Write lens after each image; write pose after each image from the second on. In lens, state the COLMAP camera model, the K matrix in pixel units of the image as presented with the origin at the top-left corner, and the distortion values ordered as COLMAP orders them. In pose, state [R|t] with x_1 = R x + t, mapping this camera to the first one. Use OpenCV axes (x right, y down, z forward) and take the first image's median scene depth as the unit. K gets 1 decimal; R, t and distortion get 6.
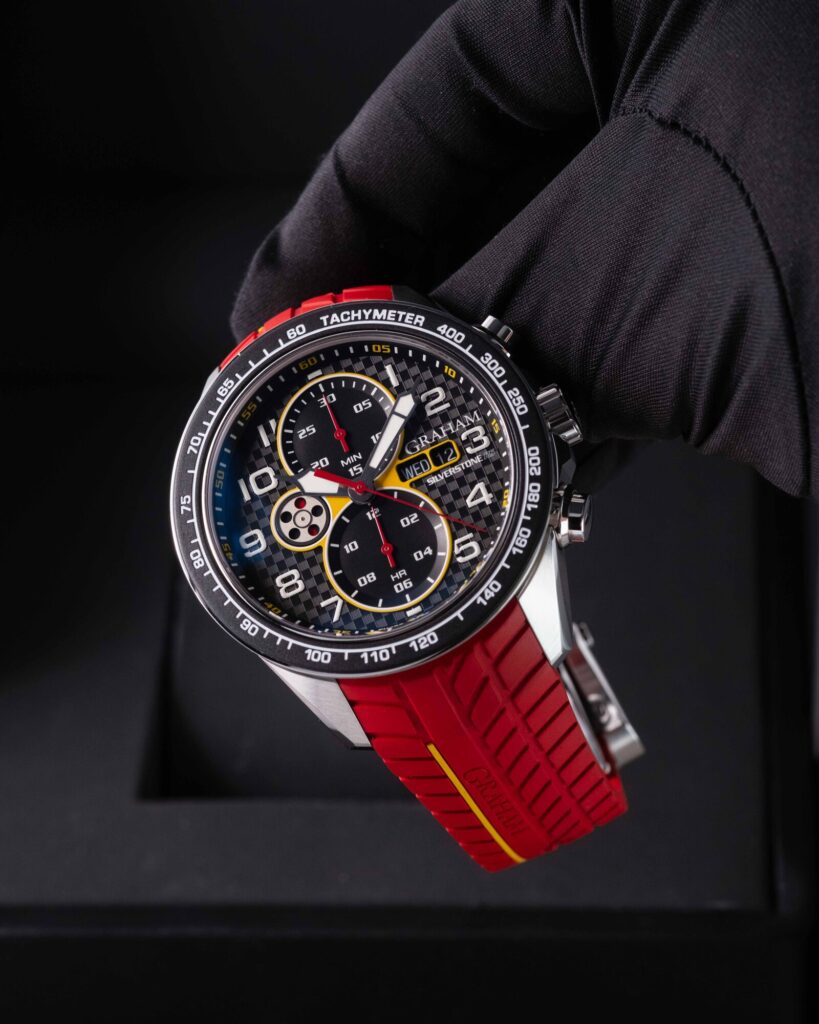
lens RADIAL K [[3998.5, 0, 358.0], [0, 3998.5, 512.8], [0, 0, 1]] dist [0.119099, -0.140506]
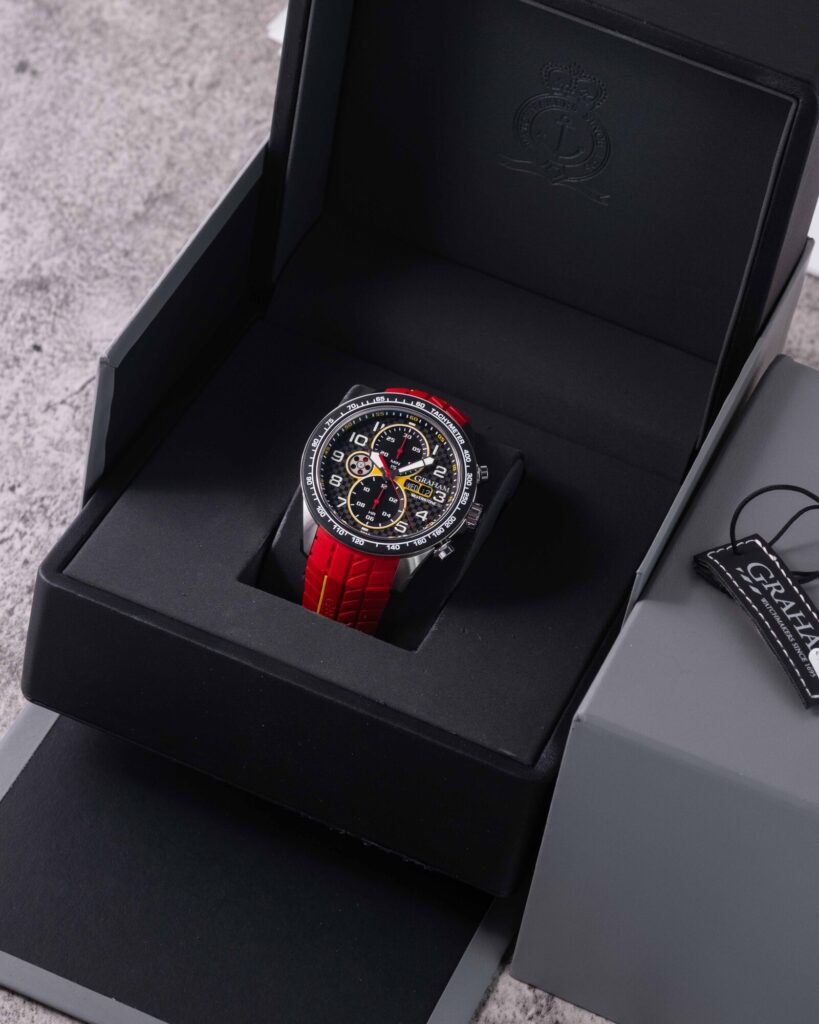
lens RADIAL K [[3998.5, 0, 358.0], [0, 3998.5, 512.8], [0, 0, 1]] dist [0.119099, -0.140506]
pose [[0.687260, 0.726131, -0.020179, 0.049388], [-0.726097, 0.687515, 0.010304, -0.001914], [0.021355, 0.007571, 0.999743, -1.225601]]
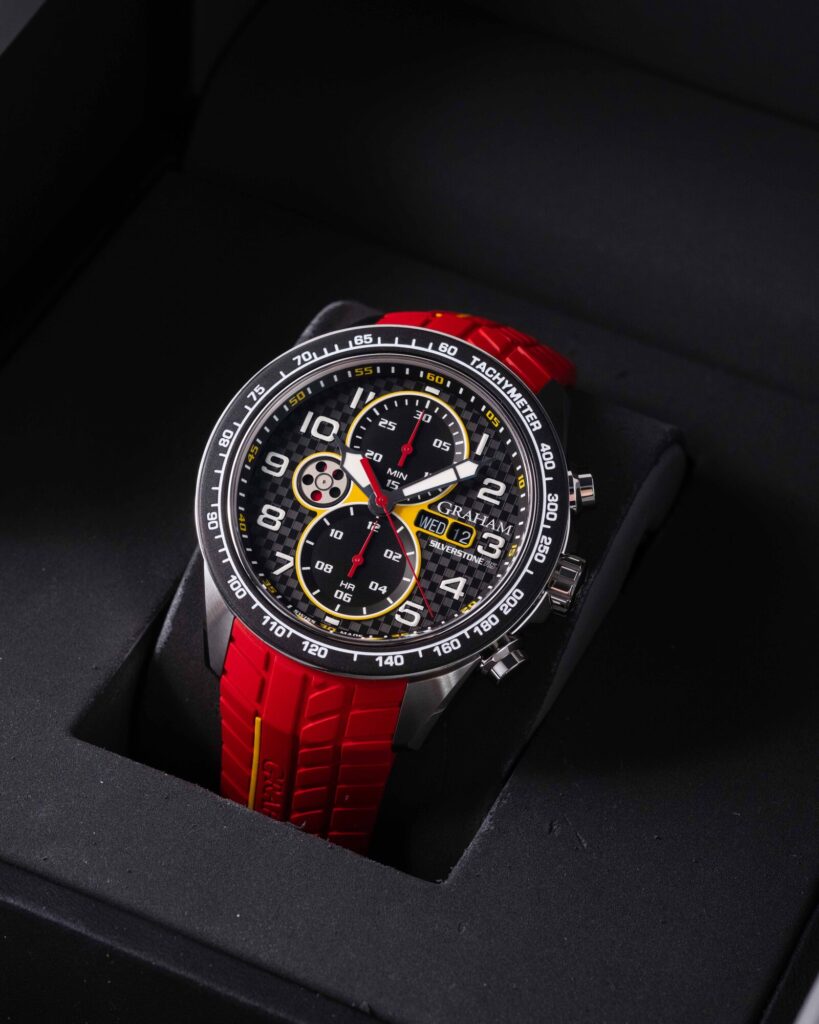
lens RADIAL K [[3998.5, 0, 358.0], [0, 3998.5, 512.8], [0, 0, 1]] dist [0.119099, -0.140506]
pose [[0.707371, 0.705307, -0.046569, 0.047360], [-0.697764, 0.707294, 0.113407, -0.118576], [0.112925, -0.047727, 0.992457, -0.043690]]
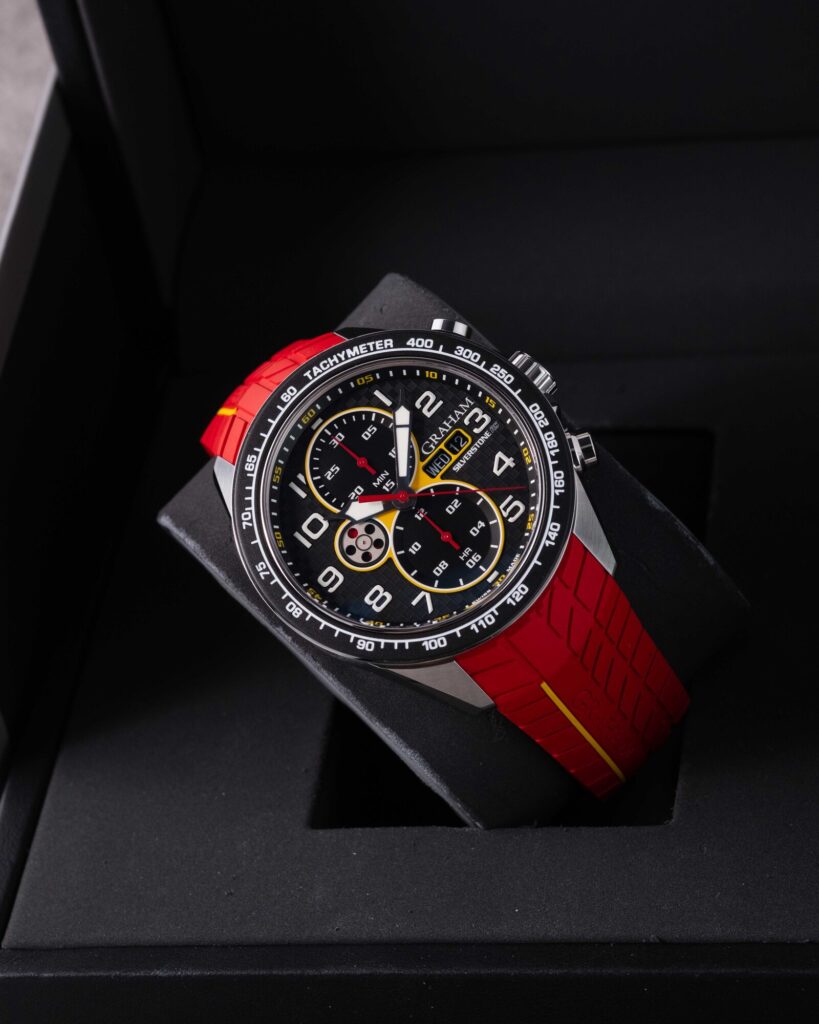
lens RADIAL K [[3998.5, 0, 358.0], [0, 3998.5, 512.8], [0, 0, 1]] dist [0.119099, -0.140506]
pose [[0.903113, -0.371176, 0.215905, -0.257062], [0.381961, 0.924135, -0.008970, 0.003305], [-0.196196, 0.090568, 0.976373, -0.104936]]
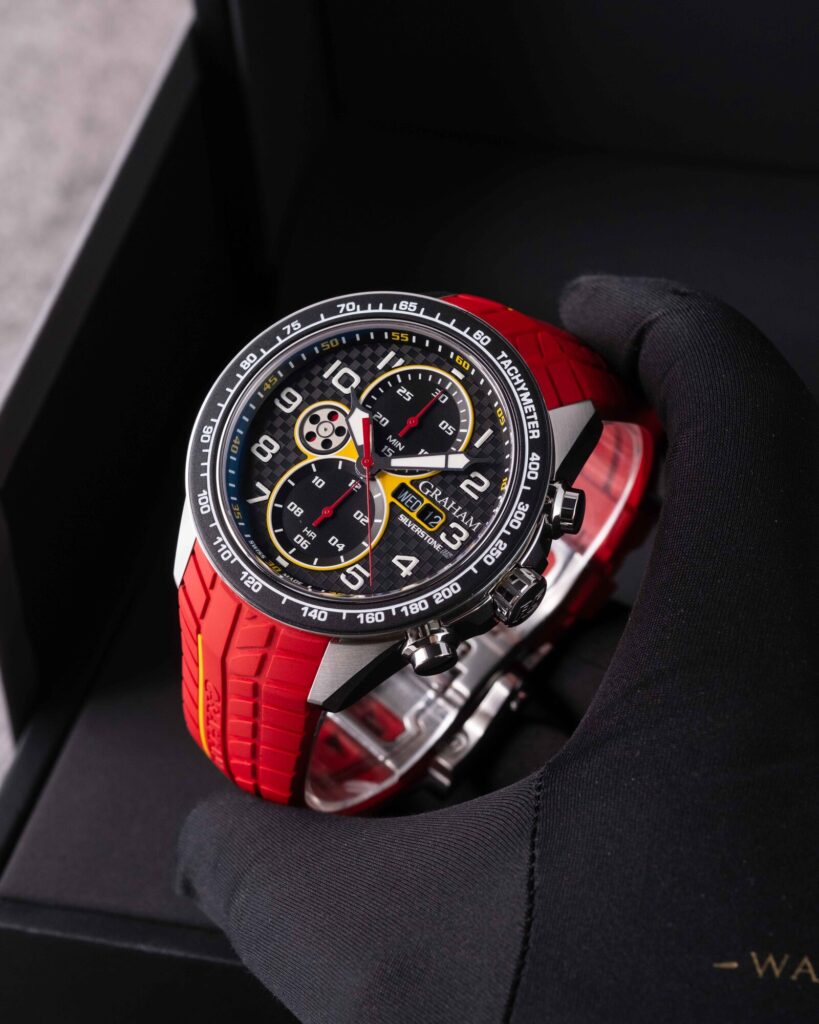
lens RADIAL K [[3998.5, 0, 358.0], [0, 3998.5, 512.8], [0, 0, 1]] dist [0.119099, -0.140506]
pose [[0.442490, 0.874477, -0.198726, 0.220104], [-0.824730, 0.483848, 0.292765, -0.305583], [0.352169, 0.034350, 0.935306, 0.013964]]
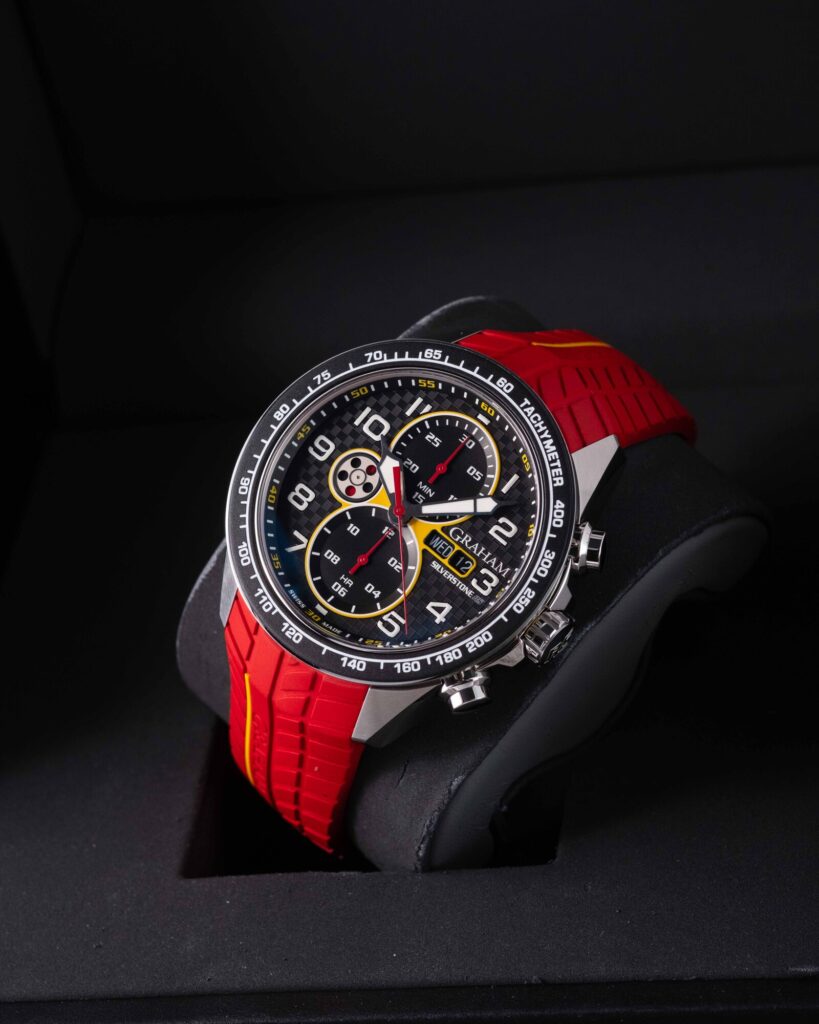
lens RADIAL K [[3998.5, 0, 358.0], [0, 3998.5, 512.8], [0, 0, 1]] dist [0.119099, -0.140506]
pose [[0.473705, 0.872112, -0.122573, 0.129585], [-0.794797, 0.483297, 0.367044, -0.397879], [0.379343, -0.076450, 0.922092, -0.013487]]
